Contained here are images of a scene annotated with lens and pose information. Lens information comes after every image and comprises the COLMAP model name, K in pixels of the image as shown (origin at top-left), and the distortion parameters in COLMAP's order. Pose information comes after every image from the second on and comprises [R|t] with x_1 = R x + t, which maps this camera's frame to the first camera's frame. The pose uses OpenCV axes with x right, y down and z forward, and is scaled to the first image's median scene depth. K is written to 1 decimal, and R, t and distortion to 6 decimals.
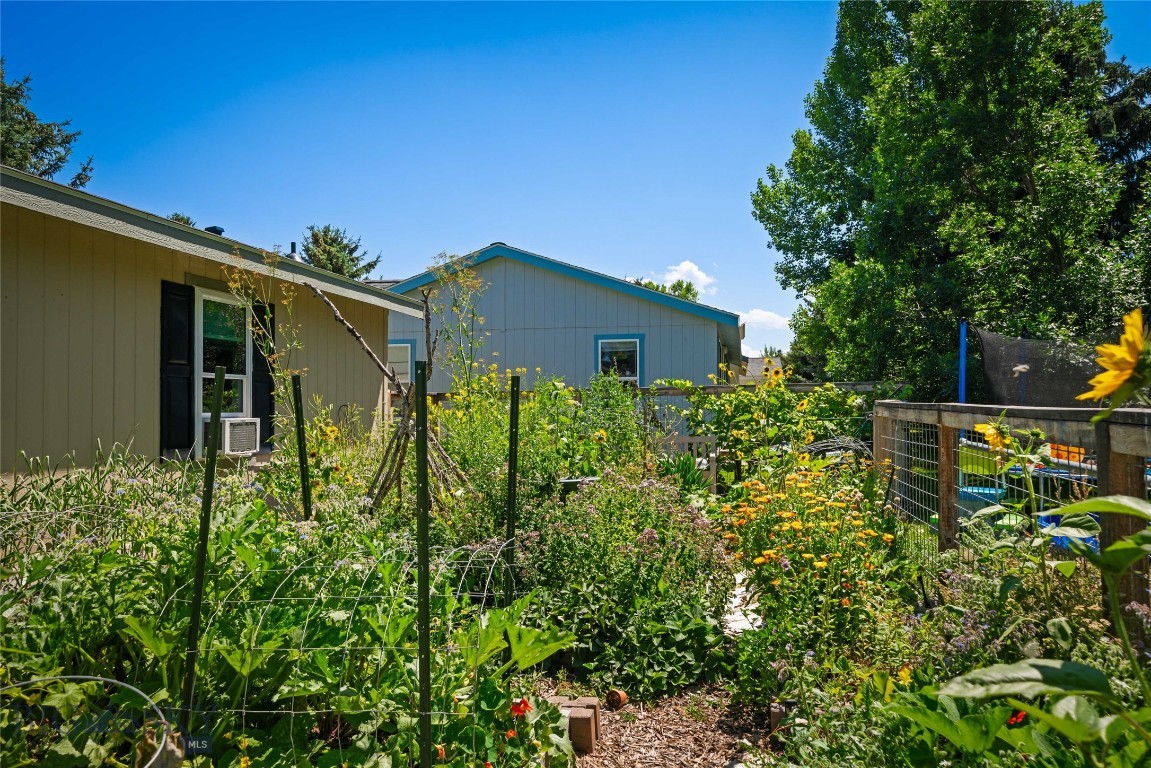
lens RADIAL K [[796.3, 0, 575.2], [0, 796.3, 386.9], [0, 0, 1]] dist [-0.004480, -0.000354]
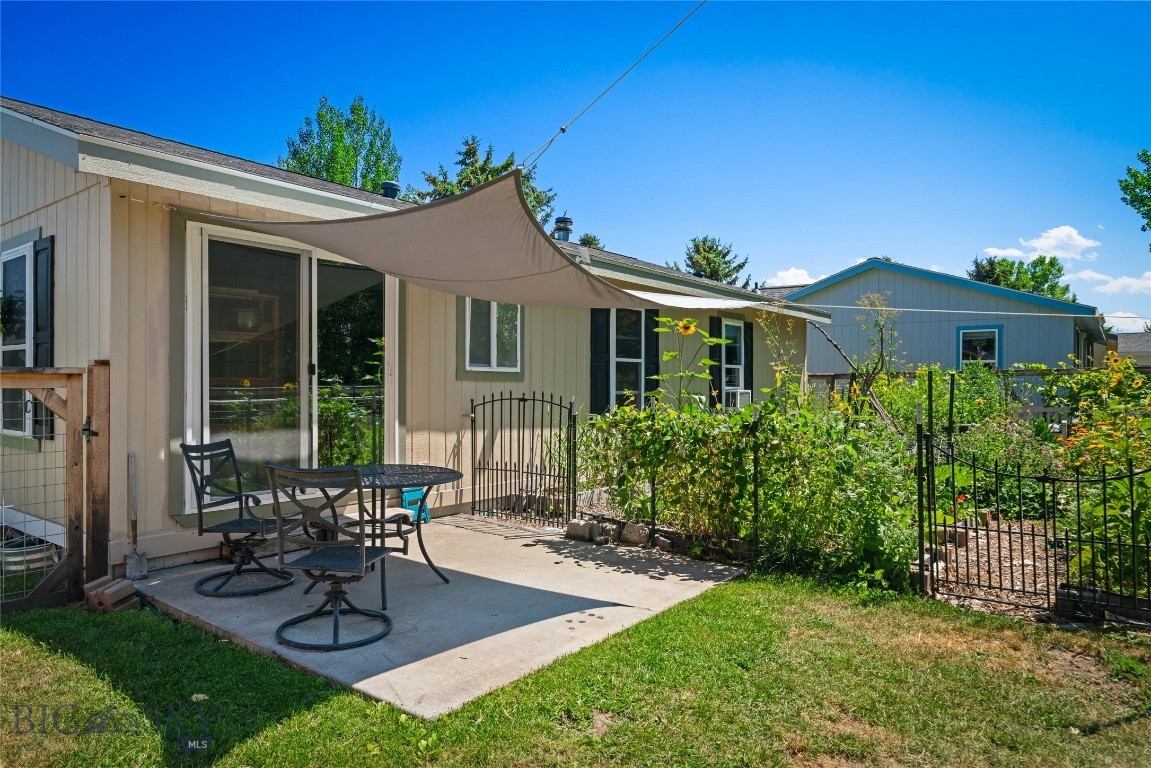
lens RADIAL K [[721.9, 0, 575.1], [0, 721.9, 384.8], [0, 0, 1]] dist [0.004270, 0.000874]
pose [[0.904829, 0.005796, -0.425736, -0.045307], [0.006712, 0.999589, 0.027874, -0.012426], [0.425722, -0.028079, 0.904418, -0.382866]]
